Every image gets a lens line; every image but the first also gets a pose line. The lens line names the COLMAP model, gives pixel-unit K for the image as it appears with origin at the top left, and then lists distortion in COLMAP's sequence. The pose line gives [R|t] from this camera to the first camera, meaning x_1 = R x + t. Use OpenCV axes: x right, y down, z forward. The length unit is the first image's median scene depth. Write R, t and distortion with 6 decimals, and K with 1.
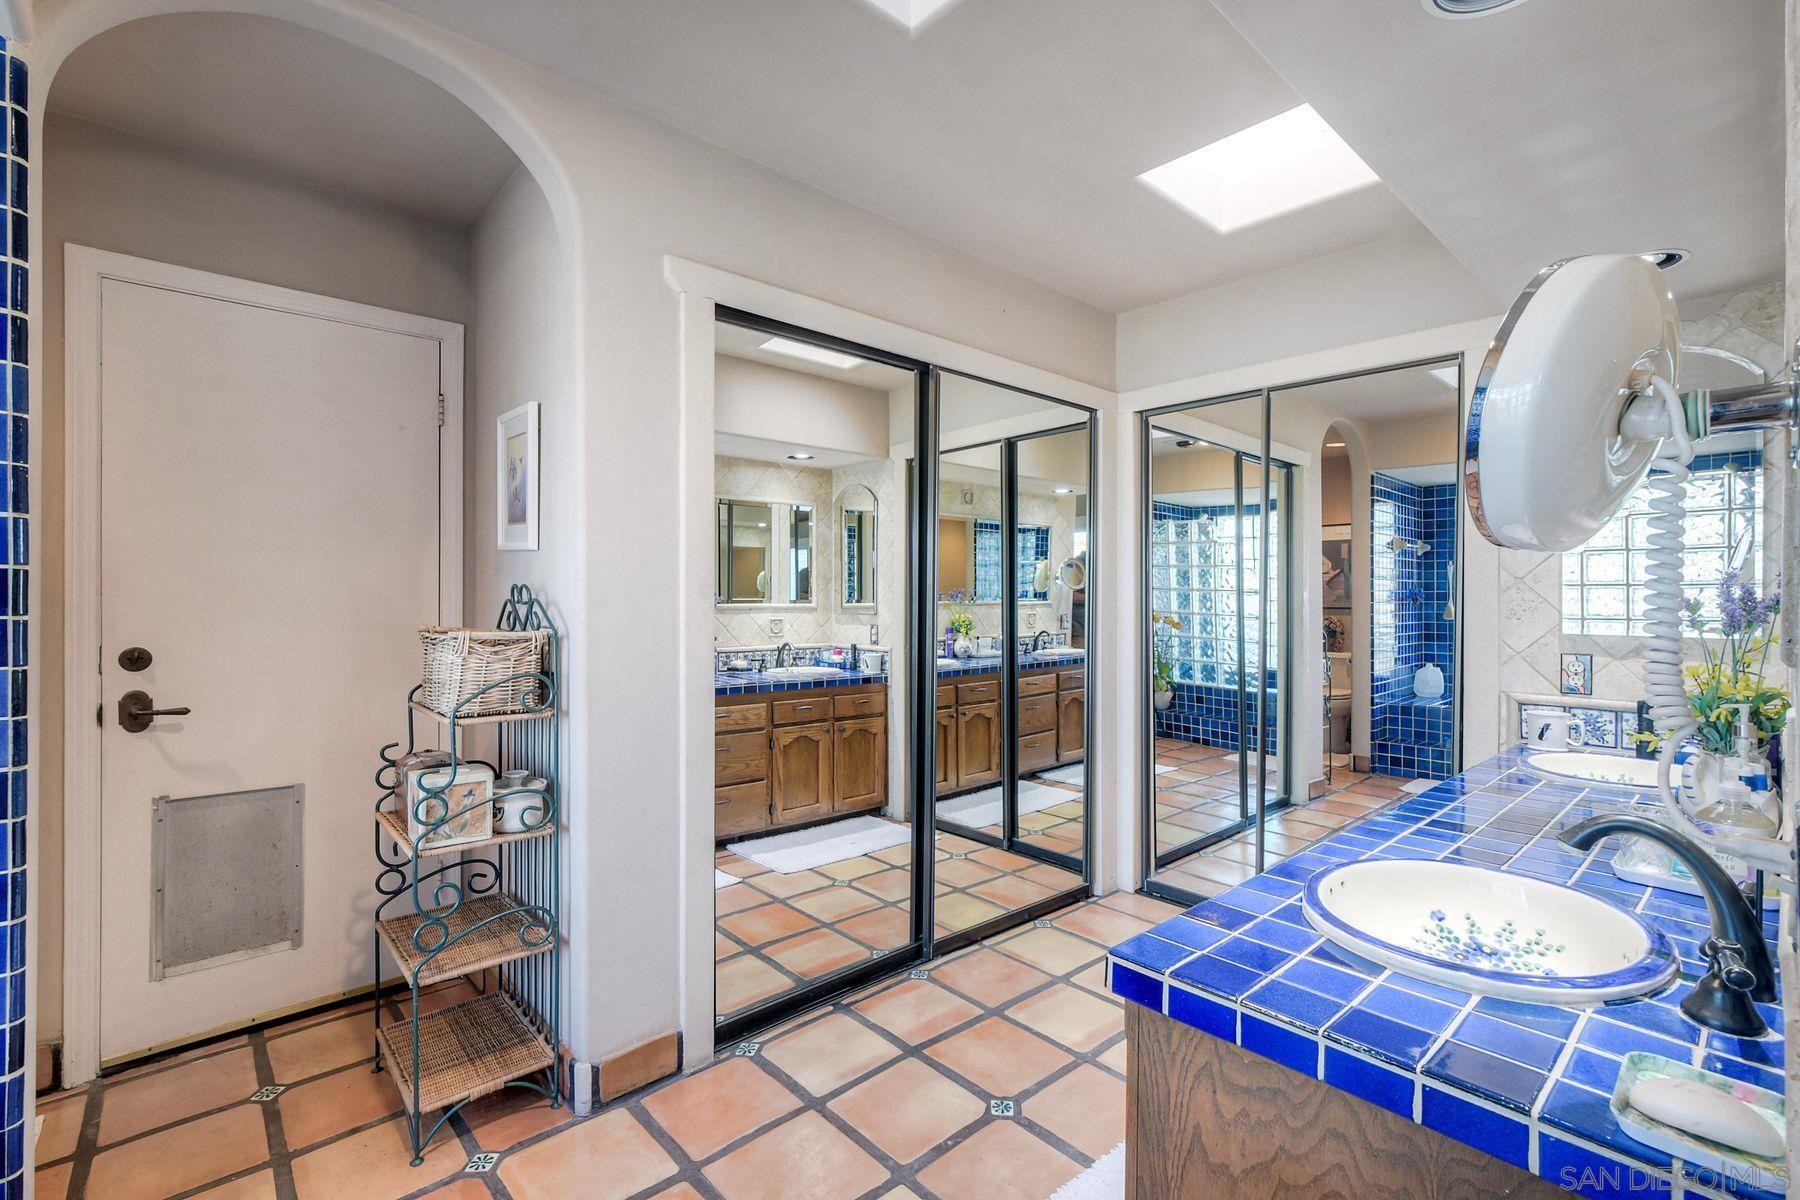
lens RADIAL K [[790.0, 0, 899.8], [0, 790.0, 593.0], [0, 0, 1]] dist [-0.011374, 0.005596]
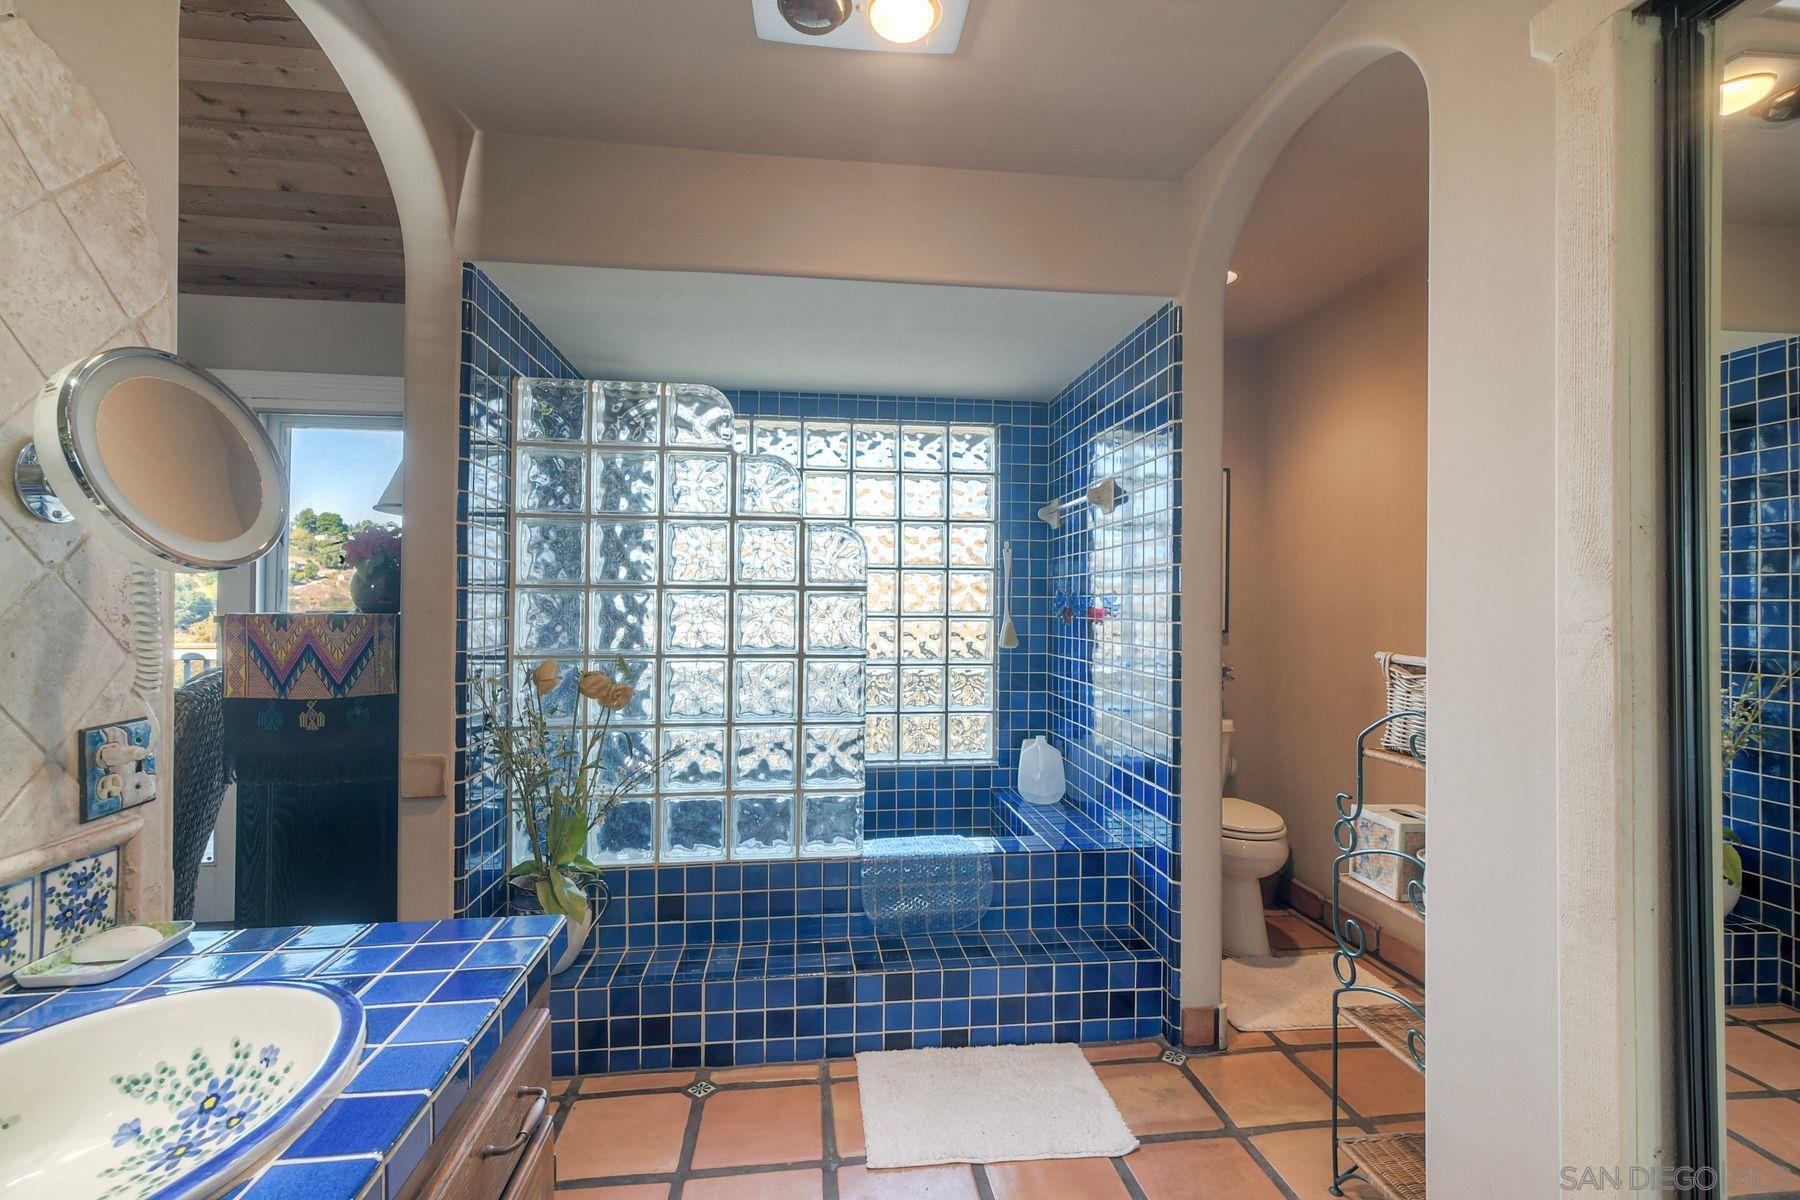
lens RADIAL K [[790.0, 0, 899.8], [0, 790.0, 593.0], [0, 0, 1]] dist [-0.011374, 0.005596]
pose [[0.565124, 0.004733, 0.824993, 0.163922], [-0.004744, 0.999986, -0.002487, 0.005809], [-0.824992, -0.002508, 0.565138, 0.734987]]
